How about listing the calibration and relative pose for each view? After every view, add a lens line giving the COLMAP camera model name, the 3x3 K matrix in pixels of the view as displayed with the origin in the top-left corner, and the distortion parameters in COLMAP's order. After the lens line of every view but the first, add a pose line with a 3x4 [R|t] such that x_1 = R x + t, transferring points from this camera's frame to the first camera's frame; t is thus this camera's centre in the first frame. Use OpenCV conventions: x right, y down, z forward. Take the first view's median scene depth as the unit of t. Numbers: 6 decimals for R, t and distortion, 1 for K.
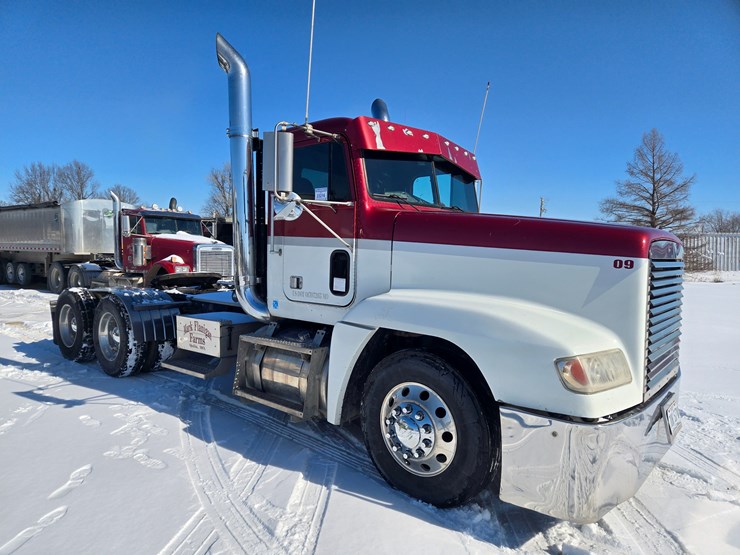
lens RADIAL K [[489.9, 0, 358.2], [0, 489.9, 286.2], [0, 0, 1]] dist [0.084340, -0.055960]
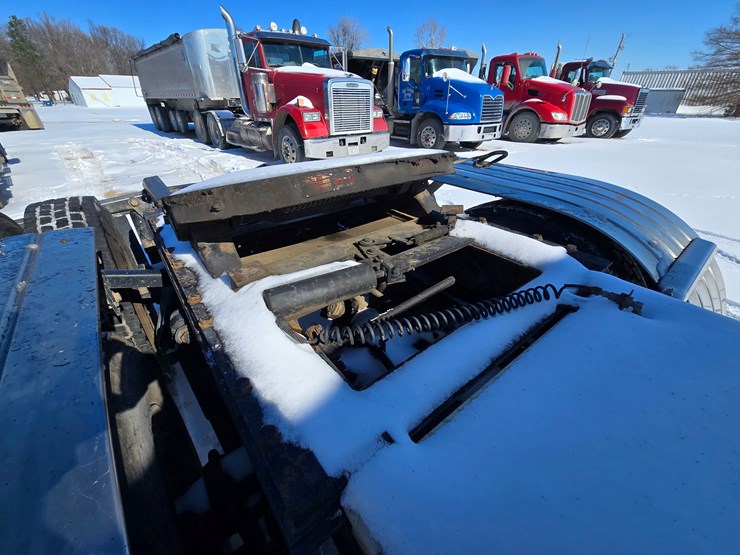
lens RADIAL K [[302.4, 0, 368.9], [0, 302.4, 274.2], [0, 0, 1]] dist [-0.000198, -0.000699]
pose [[0.983120, 0.073791, -0.167421, -0.471056], [0.008036, 0.896763, 0.442438, -0.059966], [0.182785, -0.436315, 0.881033, 1.356000]]
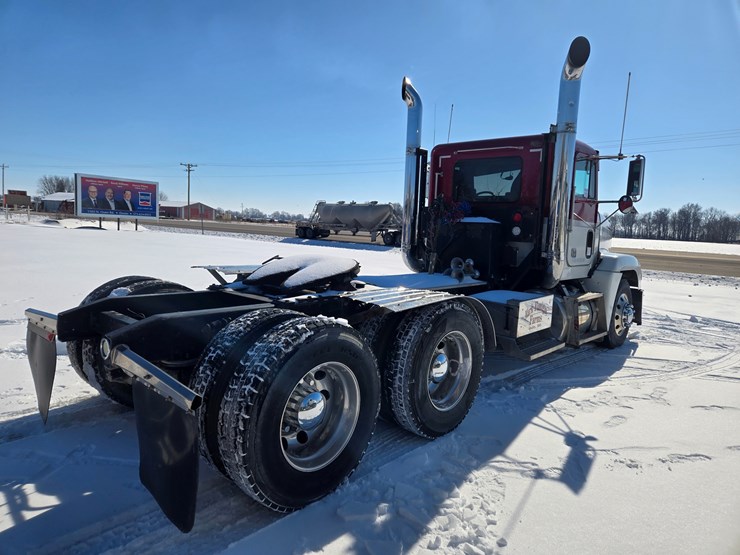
lens RADIAL K [[495.0, 0, 356.8], [0, 495.0, 270.9], [0, 0, 1]] dist [0.083377, -0.060232]
pose [[0.033911, -0.116063, 0.992663, -1.455490], [0.019846, 0.993116, 0.115438, -0.123837], [-0.999228, 0.015786, 0.035981, 1.450031]]
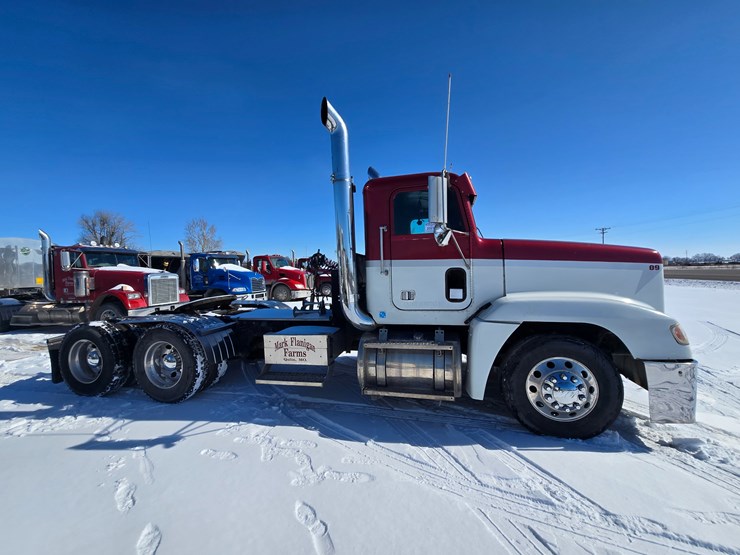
lens RADIAL K [[301.9, 0, 367.0], [0, 301.9, 275.0], [0, 0, 1]] dist [0.001066, 0.000752]
pose [[0.887060, -0.053223, 0.458576, -0.535089], [0.079342, 0.996128, -0.037865, -0.035992], [-0.454785, 0.069973, 0.887848, 0.320113]]
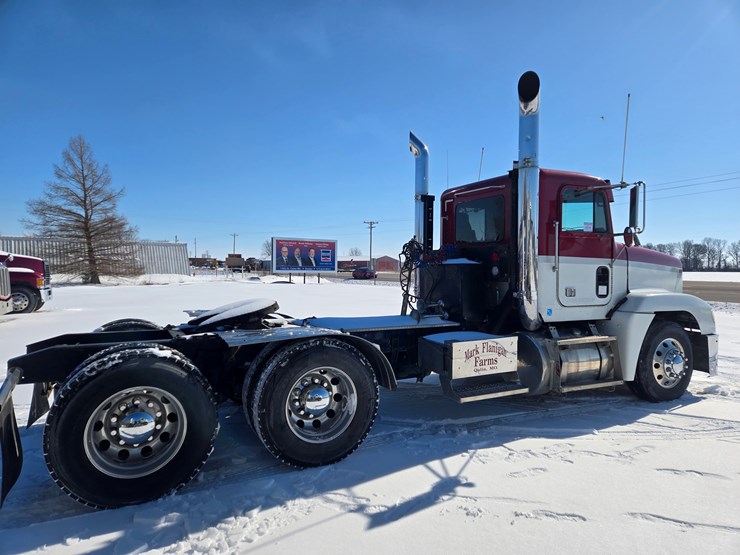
lens RADIAL K [[490.3, 0, 373.2], [0, 490.3, 284.1], [0, 0, 1]] dist [0.085796, -0.059599]
pose [[0.368802, -0.051963, 0.928054, -1.412462], [0.064345, 0.997468, 0.030279, -0.093674], [-0.927278, 0.048549, 0.371212, 0.920973]]
